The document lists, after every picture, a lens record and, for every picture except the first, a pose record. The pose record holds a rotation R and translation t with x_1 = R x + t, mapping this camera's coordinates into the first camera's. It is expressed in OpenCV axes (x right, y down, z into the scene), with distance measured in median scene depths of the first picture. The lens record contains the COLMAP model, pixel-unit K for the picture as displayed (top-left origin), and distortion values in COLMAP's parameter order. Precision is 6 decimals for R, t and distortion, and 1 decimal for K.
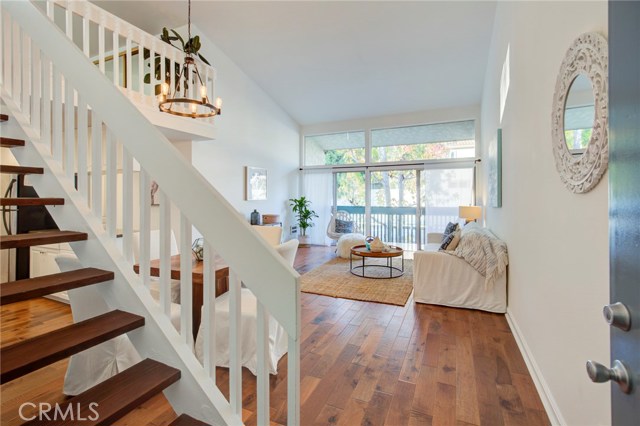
lens RADIAL K [[293.8, 0, 313.5], [0, 293.8, 194.9], [0, 0, 1]] dist [-0.010306, 0.004270]
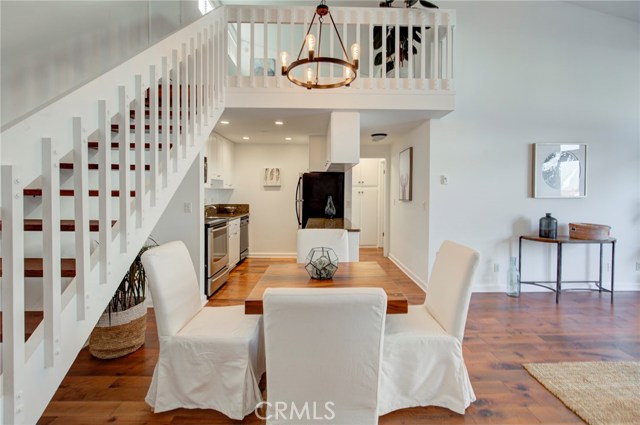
lens RADIAL K [[293.8, 0, 329.7], [0, 293.8, 196.6], [0, 0, 1]] dist [-0.010306, 0.004270]
pose [[0.466011, 0.019614, -0.884561, 0.125909], [-0.000366, 0.999758, 0.021976, 0.001965], [0.884779, -0.009917, 0.465906, 0.317528]]
